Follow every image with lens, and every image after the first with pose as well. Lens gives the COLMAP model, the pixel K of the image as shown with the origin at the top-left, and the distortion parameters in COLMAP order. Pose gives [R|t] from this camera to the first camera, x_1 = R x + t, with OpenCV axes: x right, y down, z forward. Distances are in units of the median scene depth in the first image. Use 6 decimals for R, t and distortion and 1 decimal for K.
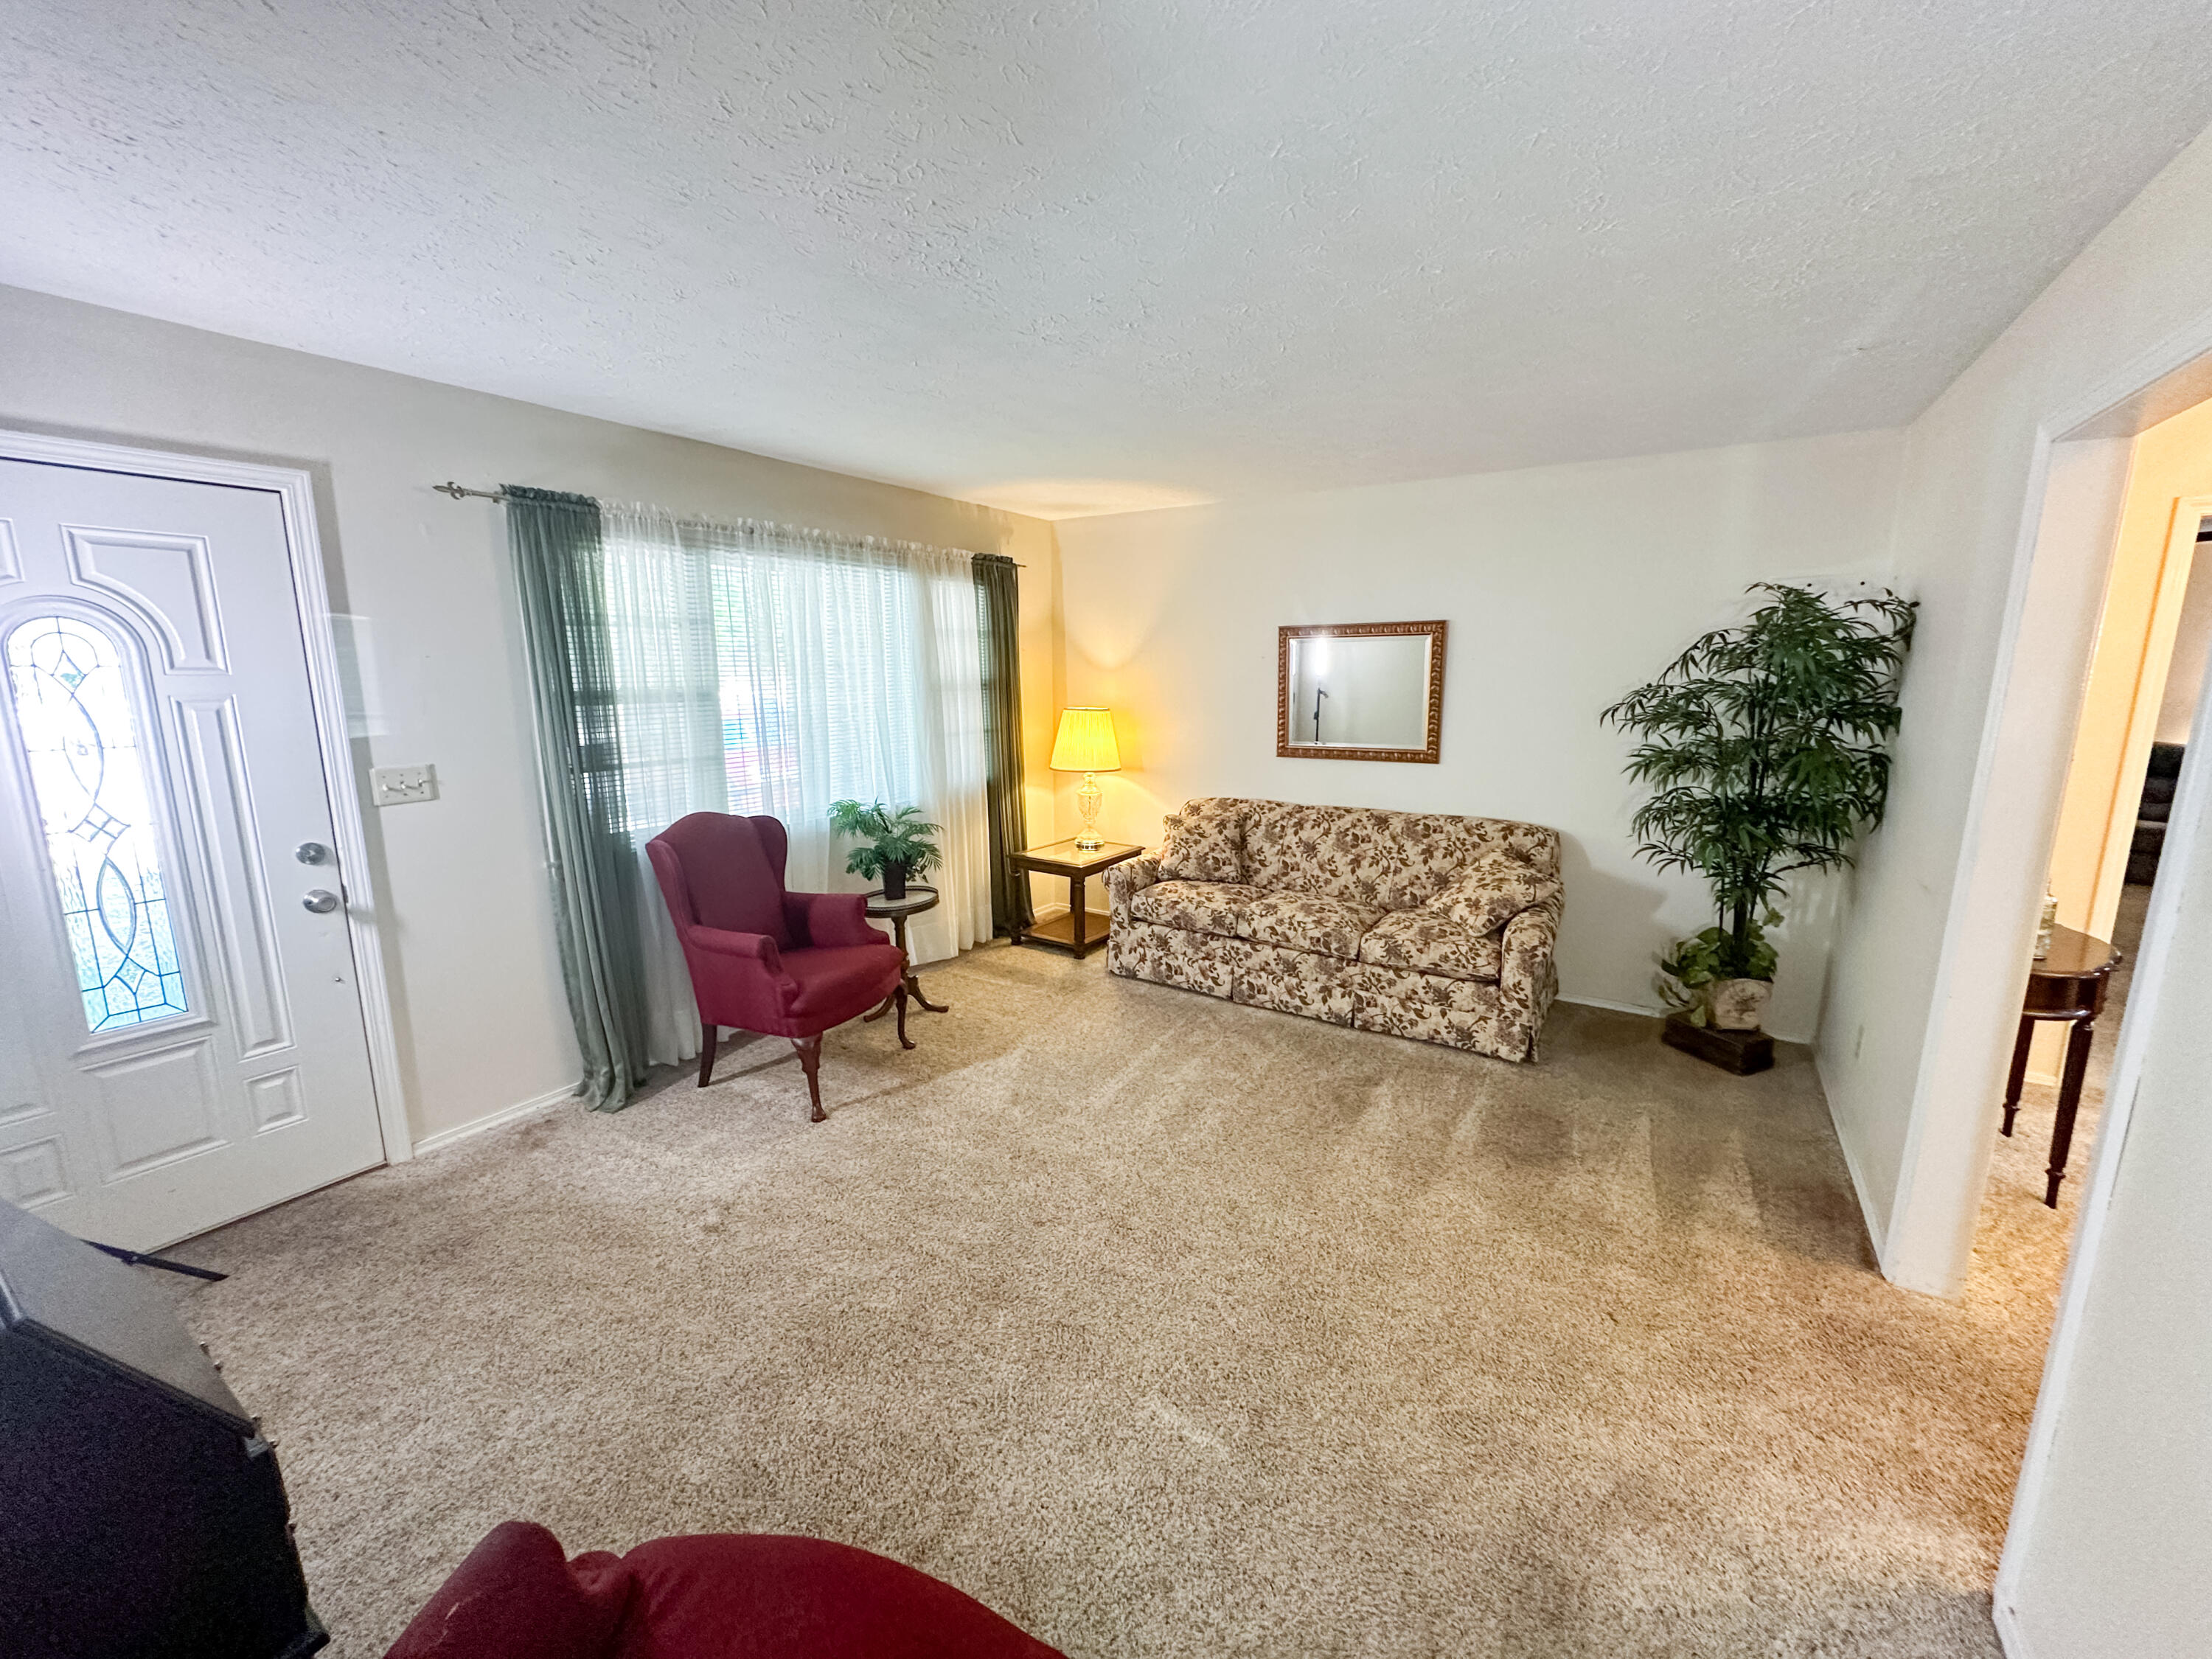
lens RADIAL K [[876.3, 0, 1106.6], [0, 876.3, 833.1], [0, 0, 1]] dist [-0.007229, 0.001378]
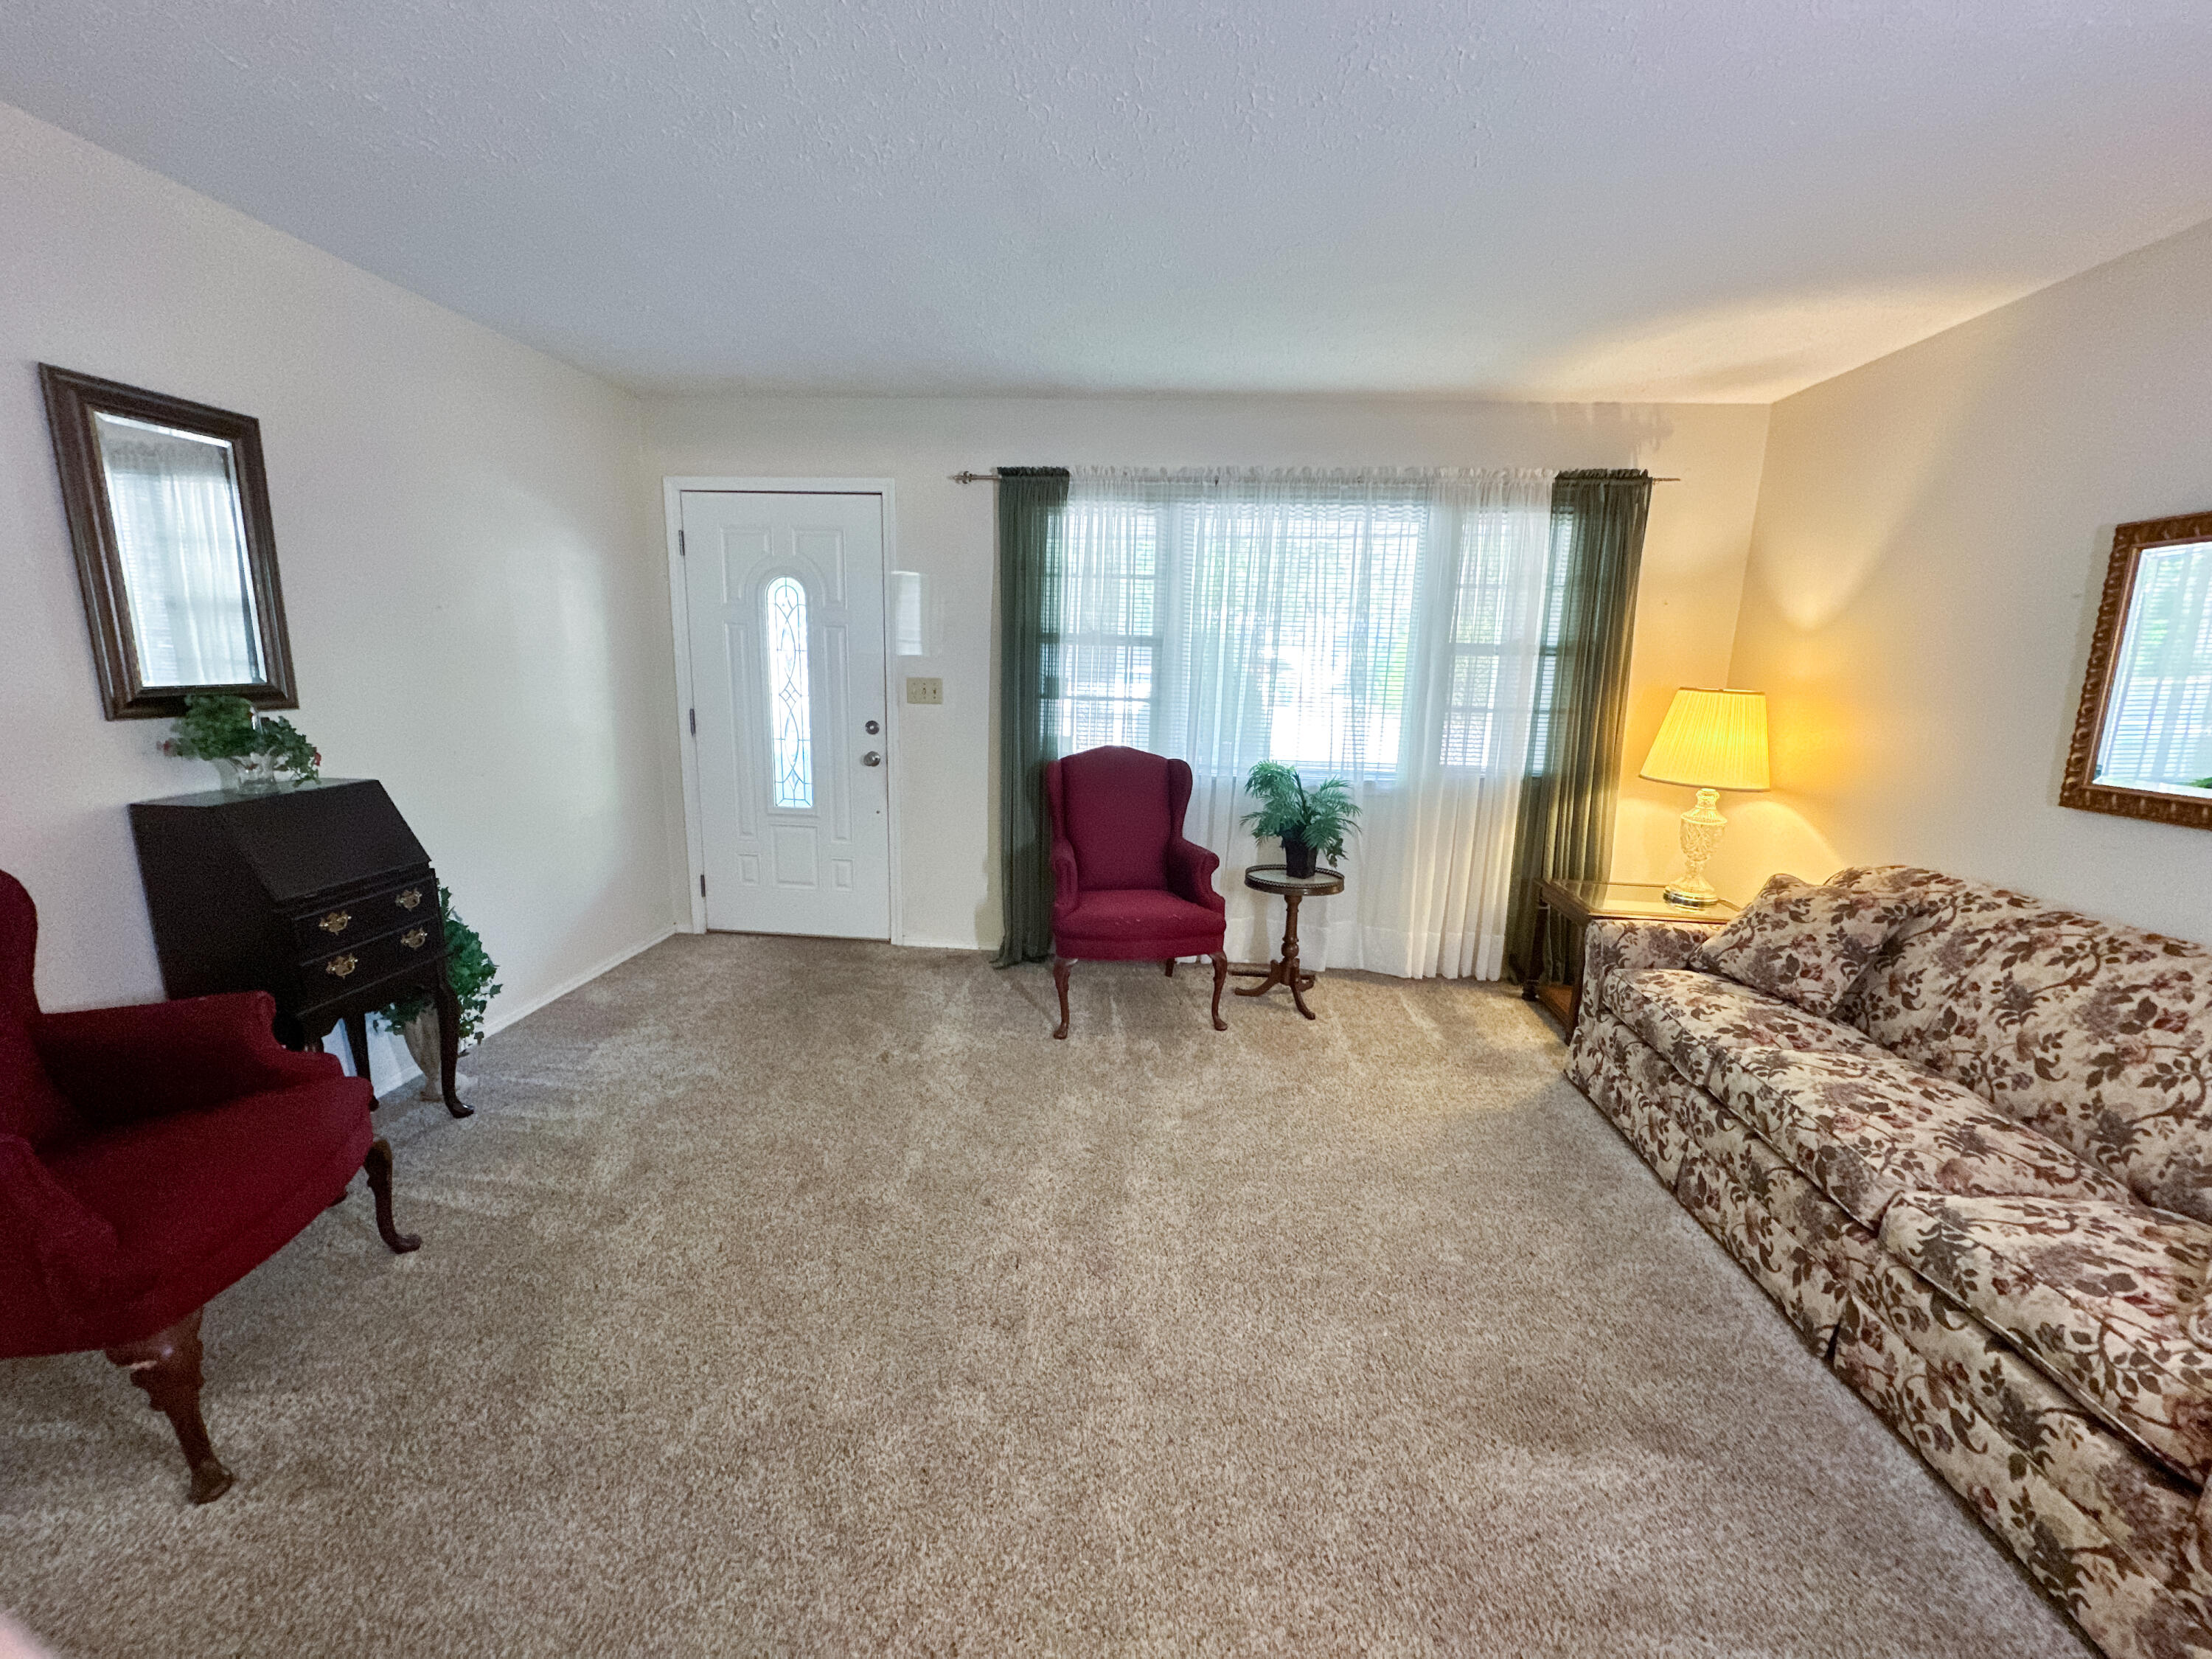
lens RADIAL K [[876.3, 0, 1097.1], [0, 876.3, 827.2], [0, 0, 1]] dist [-0.007229, 0.001378]
pose [[0.465981, 0.187445, -0.864712, 0.460184], [-0.194001, 0.975166, 0.106843, -0.032249], [0.863264, 0.117968, 0.490773, 0.410689]]
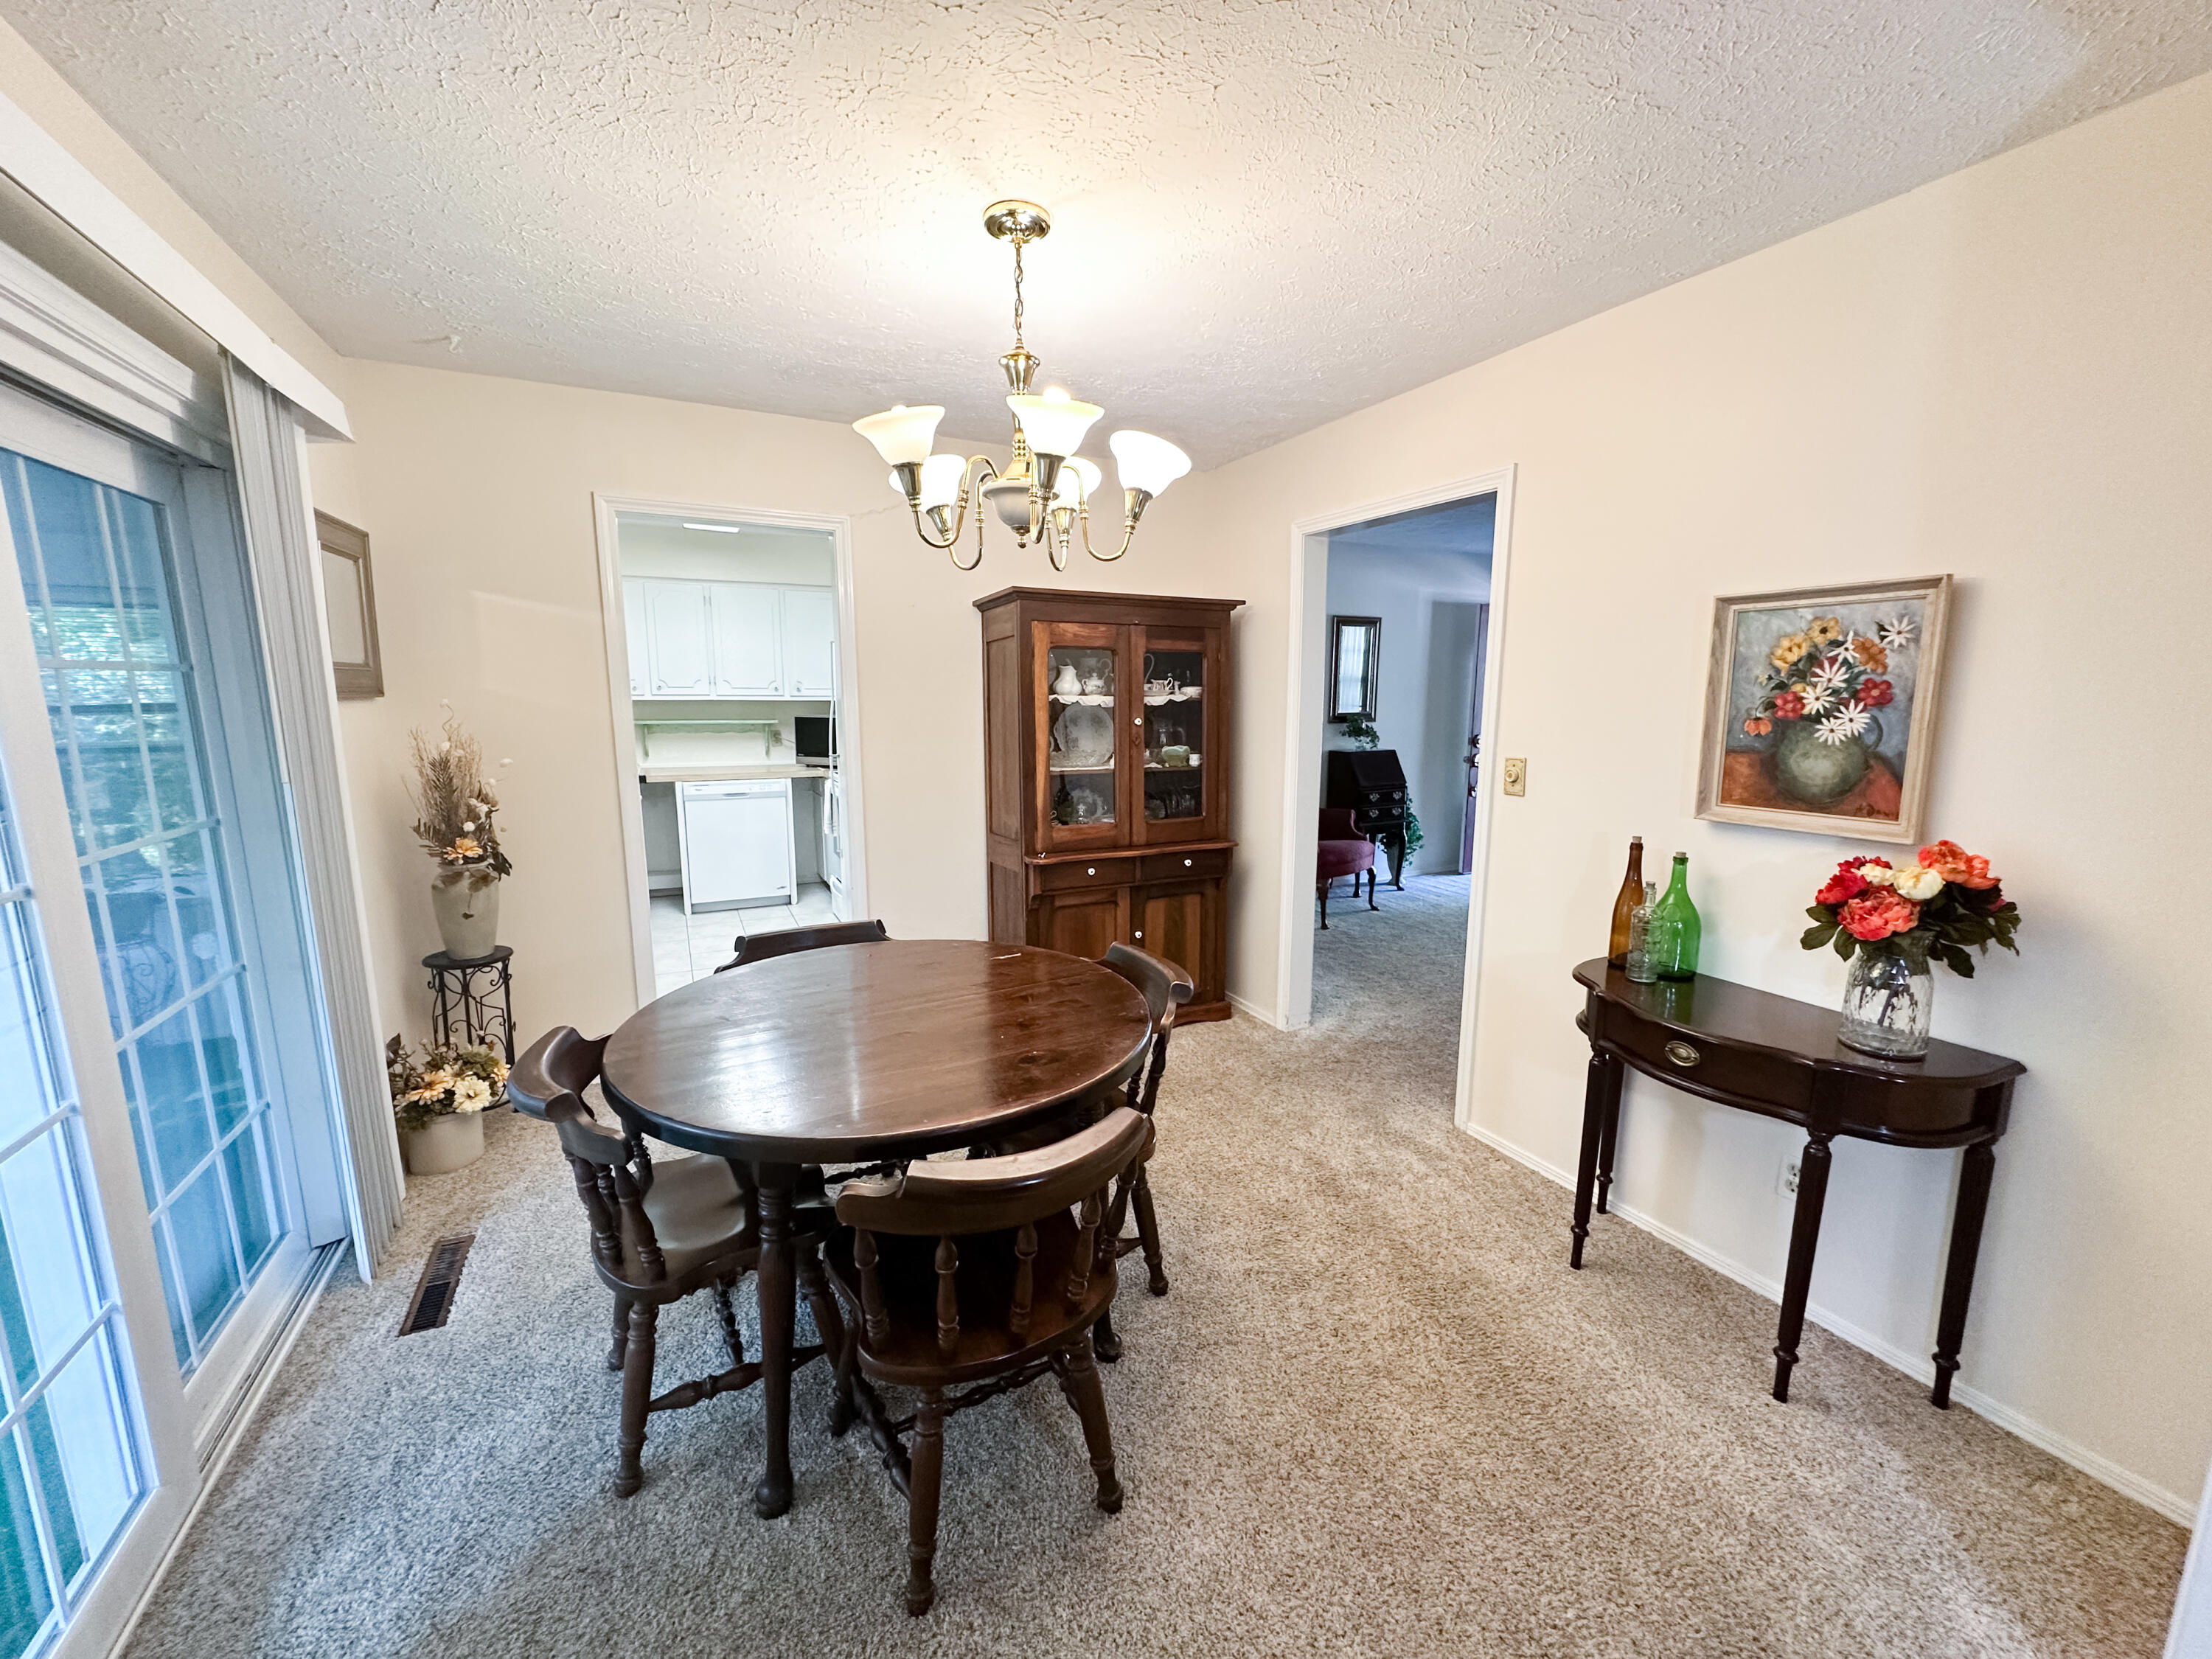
lens RADIAL K [[876.3, 0, 1106.5], [0, 876.3, 829.6], [0, 0, 1]] dist [-0.007229, 0.001378]
pose [[-0.502777, 0.145390, -0.852101, 1.356024], [-0.159694, 0.953164, 0.256860, -0.090222], [0.849537, 0.265218, -0.456011, 0.595574]]
